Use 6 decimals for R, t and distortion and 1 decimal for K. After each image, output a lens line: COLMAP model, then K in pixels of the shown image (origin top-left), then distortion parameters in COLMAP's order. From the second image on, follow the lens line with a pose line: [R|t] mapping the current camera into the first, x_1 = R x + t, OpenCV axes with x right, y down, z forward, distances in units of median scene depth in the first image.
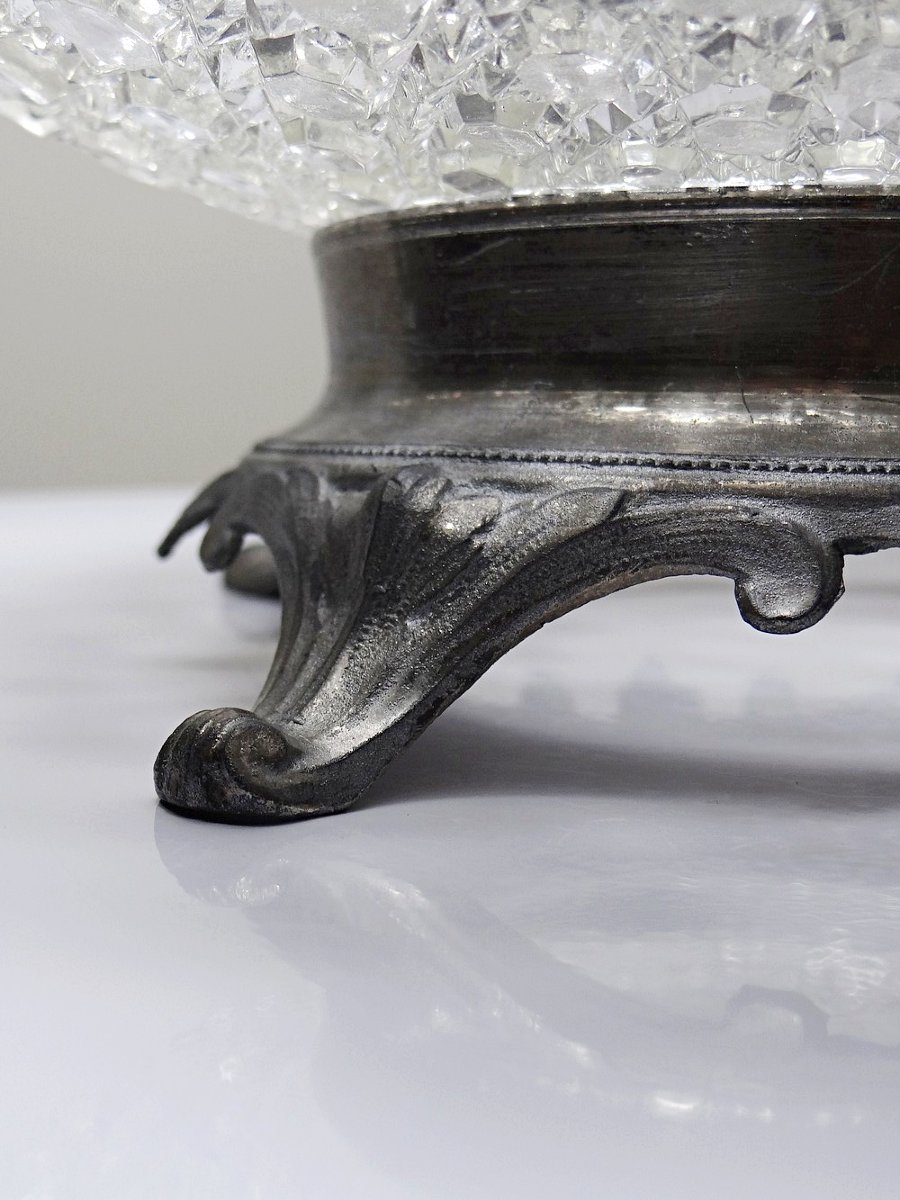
lens RADIAL K [[1703.1, 0, 450.0], [0, 1703.1, 600.0], [0, 0, 1]] dist [-0.016575, 0.031183]
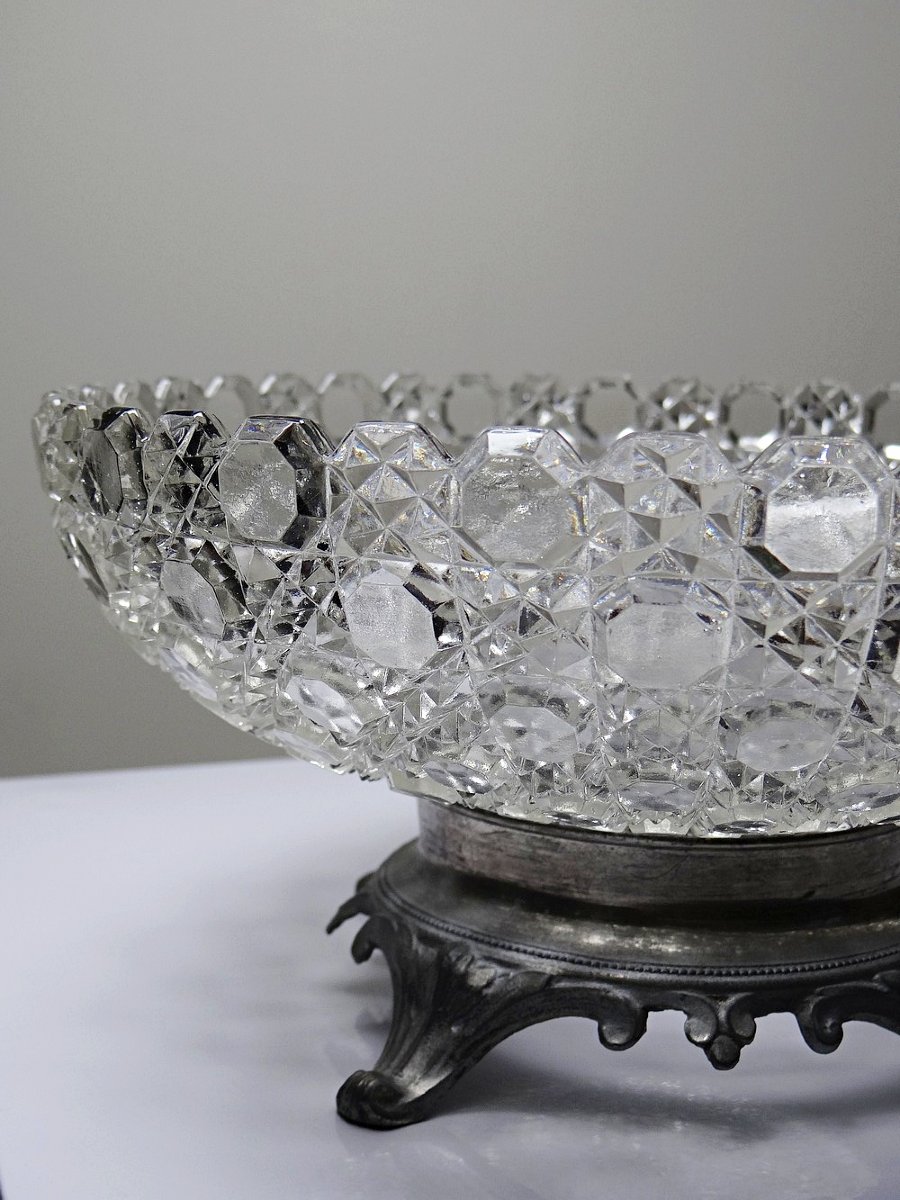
lens RADIAL K [[1703.1, 0, 450.0], [0, 1703.1, 600.0], [0, 0, 1]] dist [-0.016575, 0.031183]
pose [[0.998113, 0.017115, -0.058978, 0.091904], [-0.017782, 0.999783, -0.010811, -0.511345], [0.058780, 0.011839, 0.998201, -1.178125]]
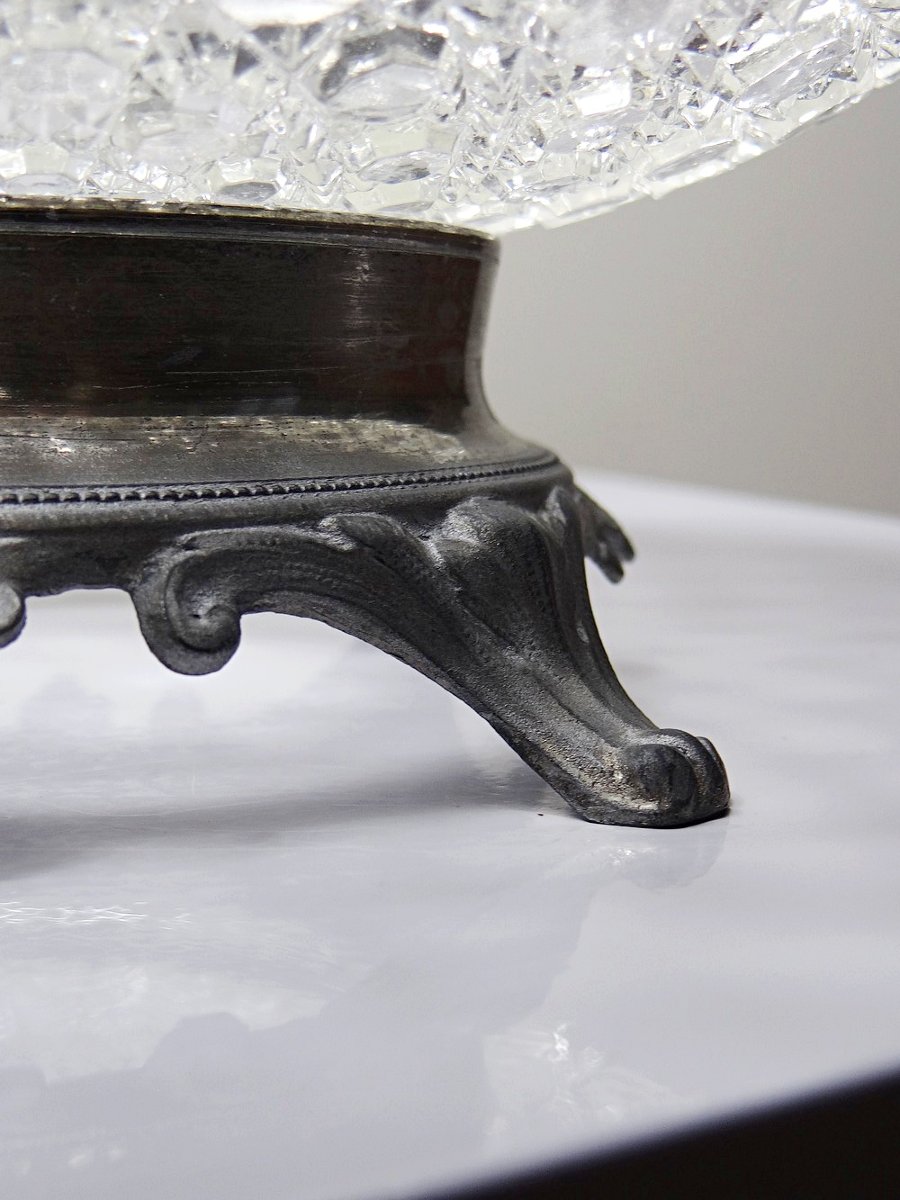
lens RADIAL K [[1703.1, 0, 450.0], [0, 1703.1, 600.0], [0, 0, 1]] dist [-0.016575, 0.031183]
pose [[0.996802, -0.005587, 0.079712, 0.506756], [0.005035, 0.999962, 0.007124, -0.024633], [-0.079749, -0.006699, 0.996792, 0.036291]]
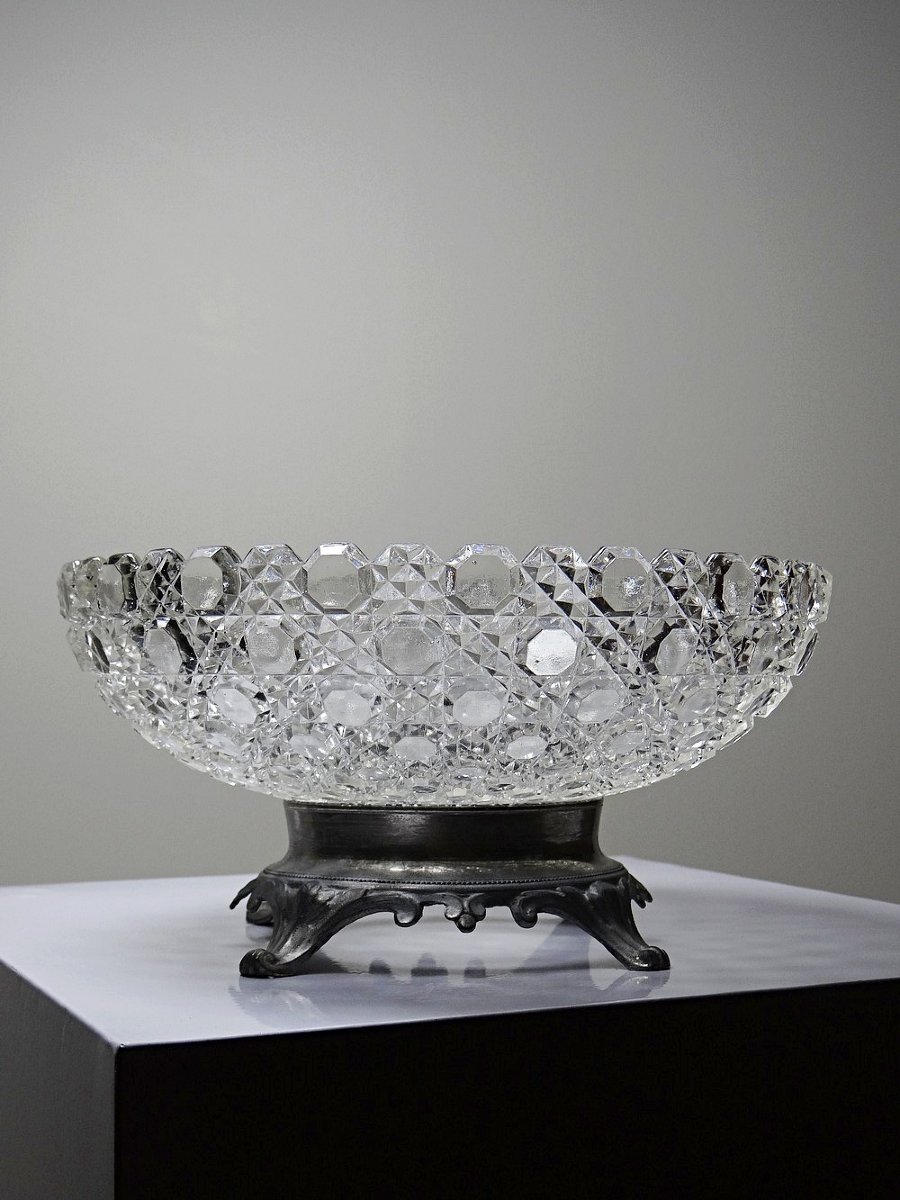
lens RADIAL K [[1703.1, 0, 450.0], [0, 1703.1, 600.0], [0, 0, 1]] dist [-0.016575, 0.031183]
pose [[0.999903, -0.003705, 0.013457, 0.232488], [0.006381, 0.978817, -0.204638, 0.078312], [-0.012414, 0.204704, 0.978745, -2.722988]]
